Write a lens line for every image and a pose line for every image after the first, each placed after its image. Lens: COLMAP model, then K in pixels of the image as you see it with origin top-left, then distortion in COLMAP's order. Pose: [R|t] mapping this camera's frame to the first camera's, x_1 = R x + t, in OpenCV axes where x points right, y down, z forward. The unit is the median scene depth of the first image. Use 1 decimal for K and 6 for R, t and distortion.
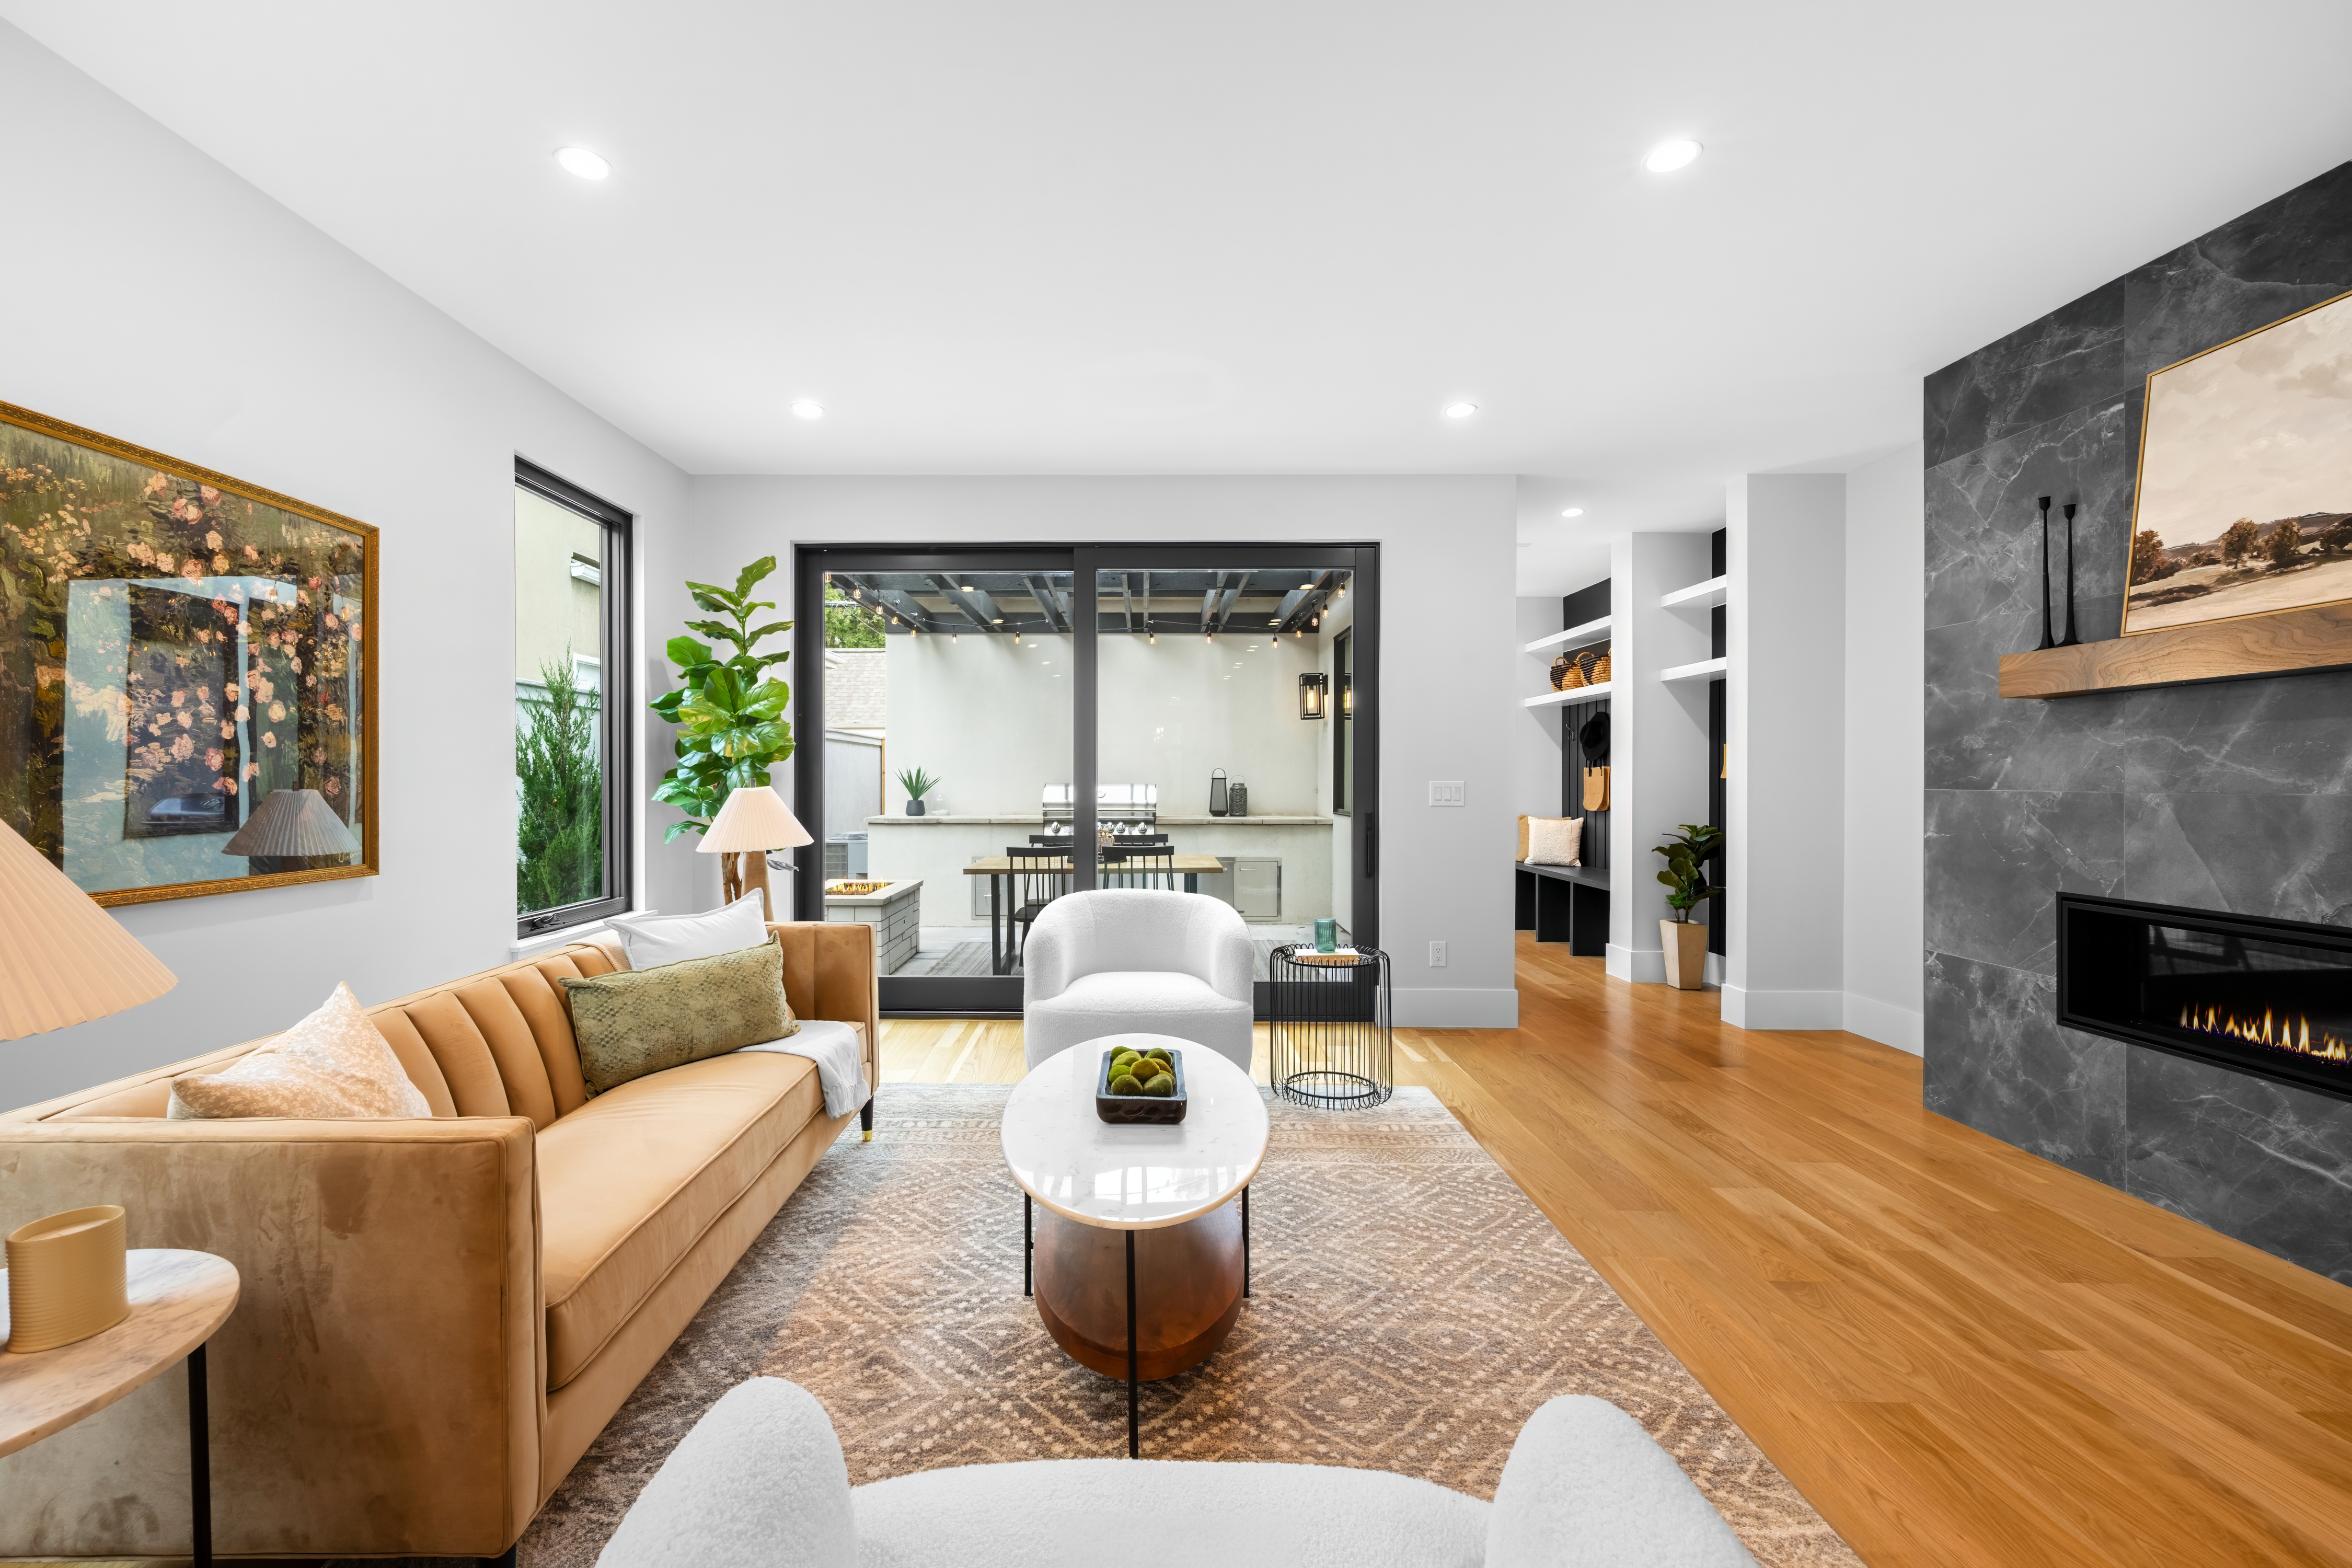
lens RADIAL K [[980.9, 0, 1127.6], [0, 980.9, 784.4], [0, 0, 1]] dist [-0.002453, -0.000424]
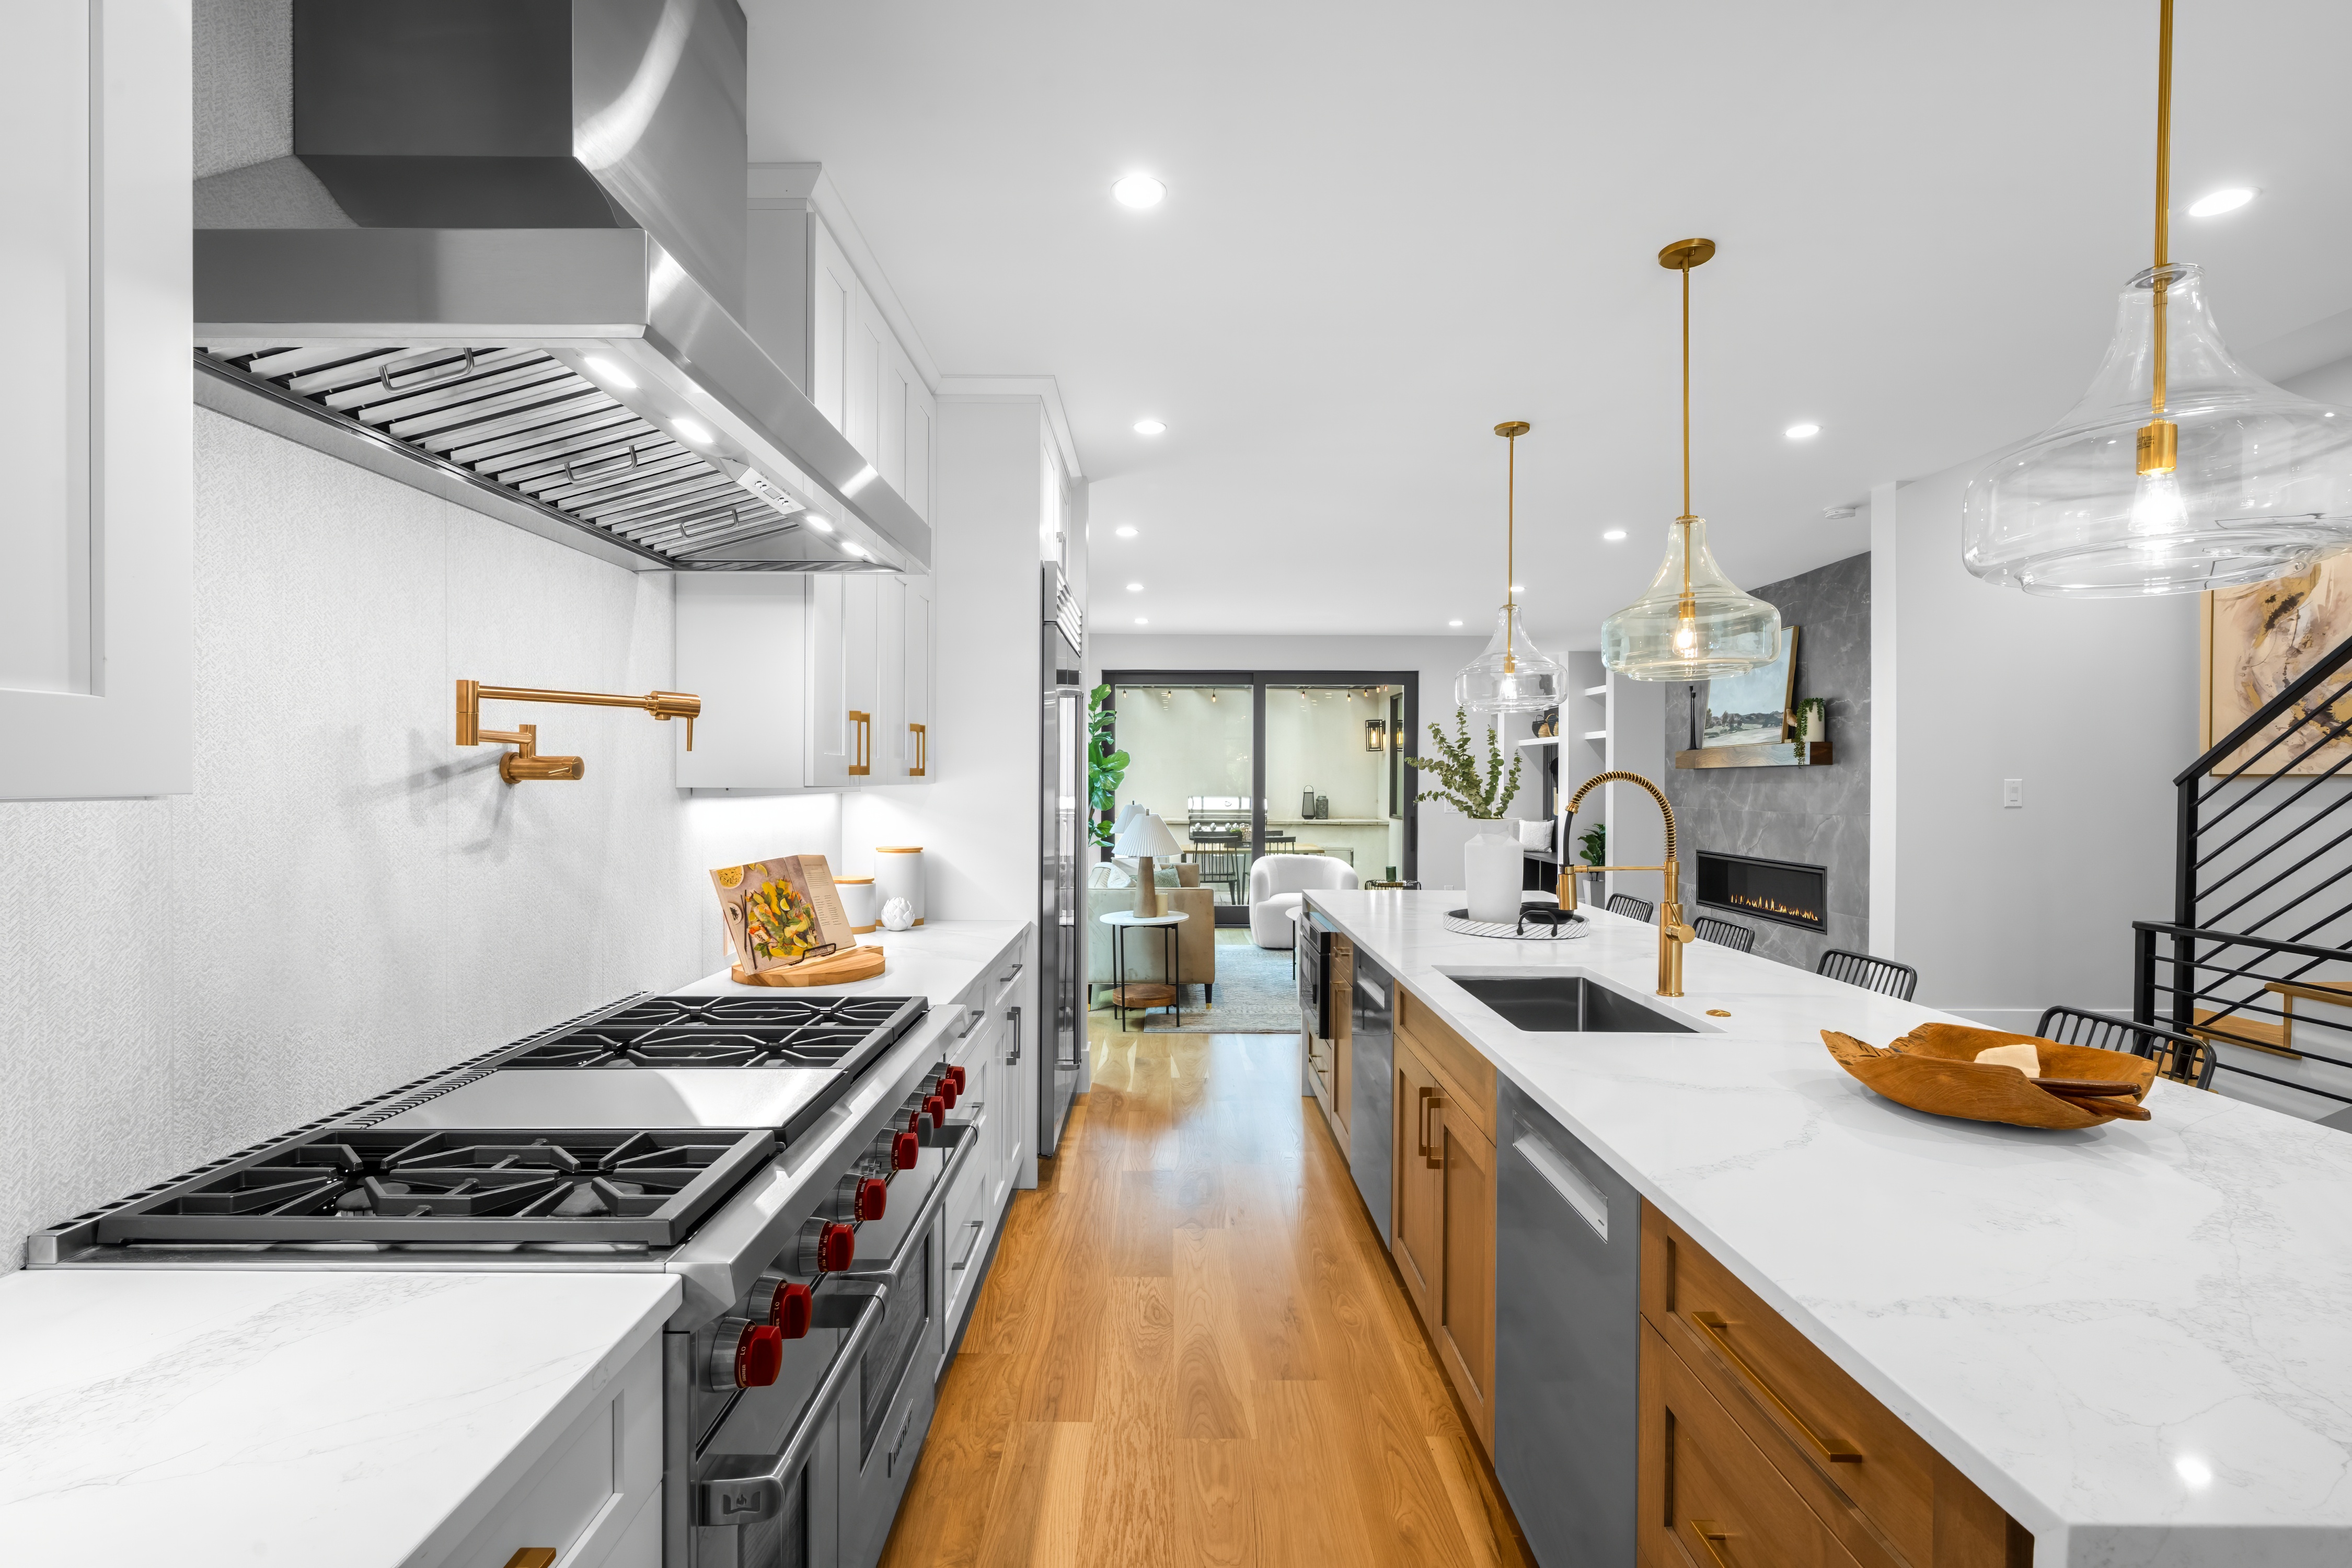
lens RADIAL K [[1117.6, 0, 1167.3], [0, 1117.6, 780.5], [0, 0, 1]] dist [0.006491, 0.001119]
pose [[0.999806, 0.003556, 0.019395, -0.388444], [-0.003467, 0.999983, -0.004614, -0.042104], [-0.019411, 0.004546, 0.999801, -1.665408]]
